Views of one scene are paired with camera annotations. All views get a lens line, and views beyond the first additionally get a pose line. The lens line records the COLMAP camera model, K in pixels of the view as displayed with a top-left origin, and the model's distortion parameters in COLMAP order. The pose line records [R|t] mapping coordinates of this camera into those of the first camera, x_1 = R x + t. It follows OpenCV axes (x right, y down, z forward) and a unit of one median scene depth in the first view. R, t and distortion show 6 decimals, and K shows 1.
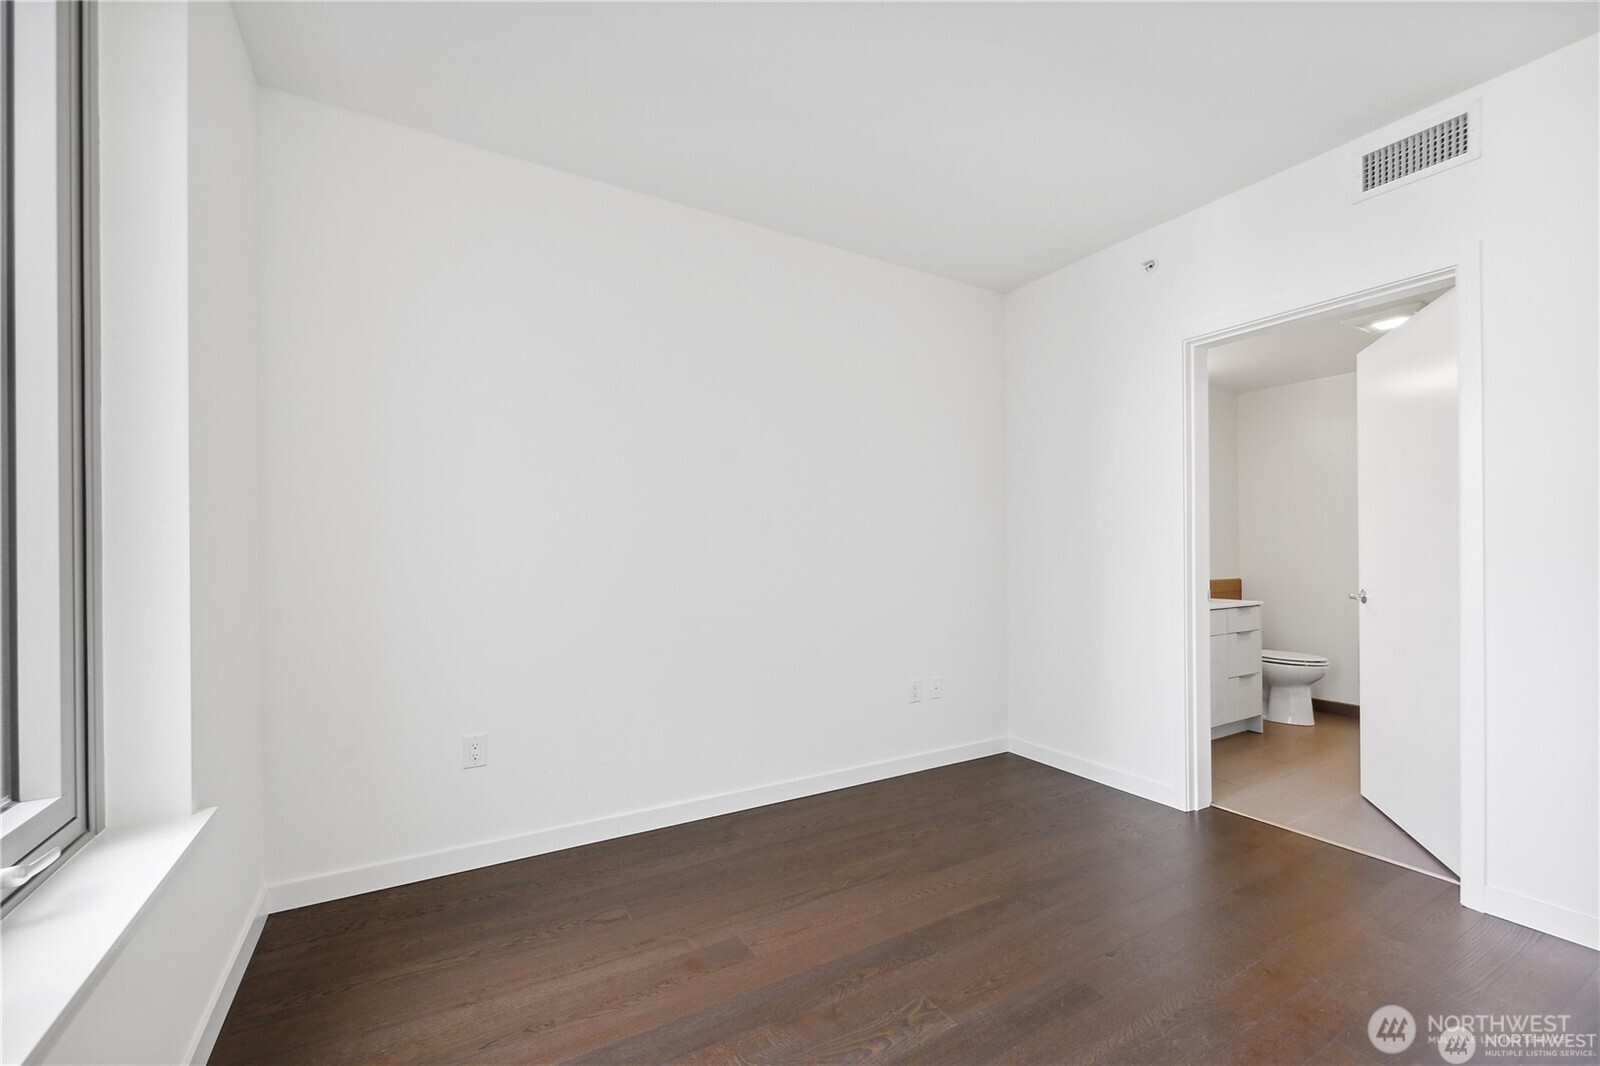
lens RADIAL K [[665.5, 0, 795.9], [0, 665.5, 545.0], [0, 0, 1]] dist [0.002232, 0.001675]
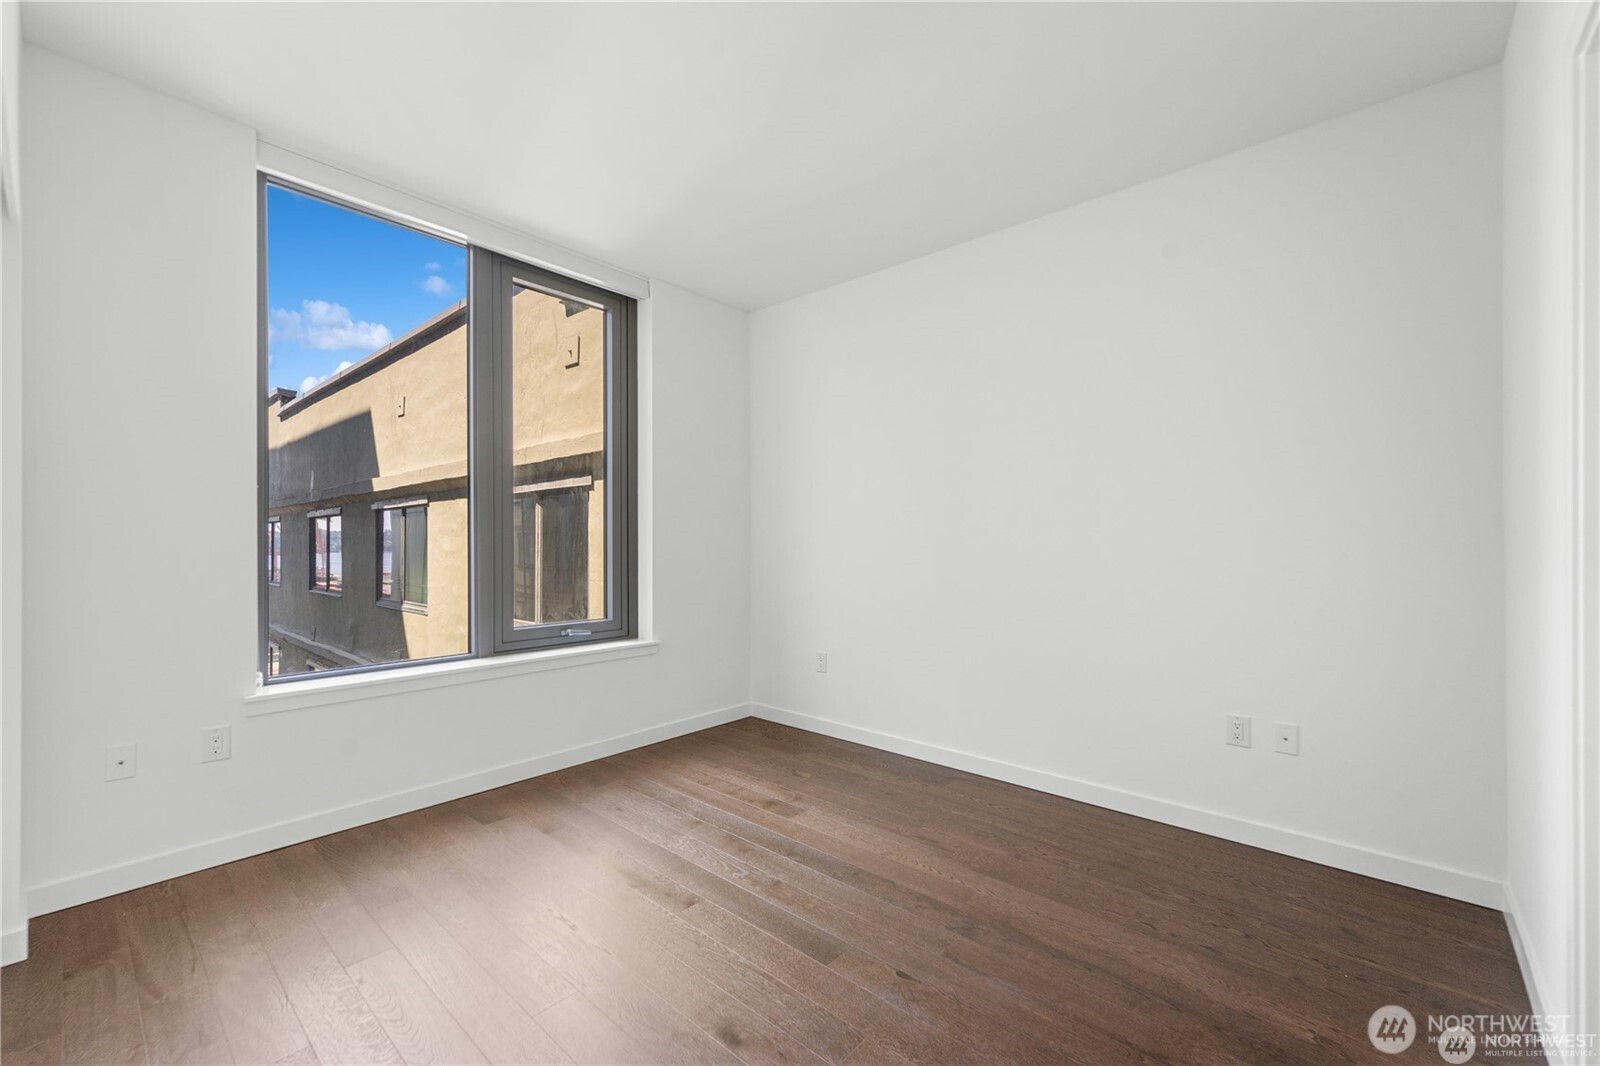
lens RADIAL K [[665.5, 0, 797.9], [0, 665.5, 537.8], [0, 0, 1]] dist [0.002232, 0.001675]
pose [[0.283507, -0.003717, -0.958963, 1.048386], [0.016514, 0.999863, 0.001006, 0.003222], [0.958828, -0.016122, 0.283530, 0.483054]]
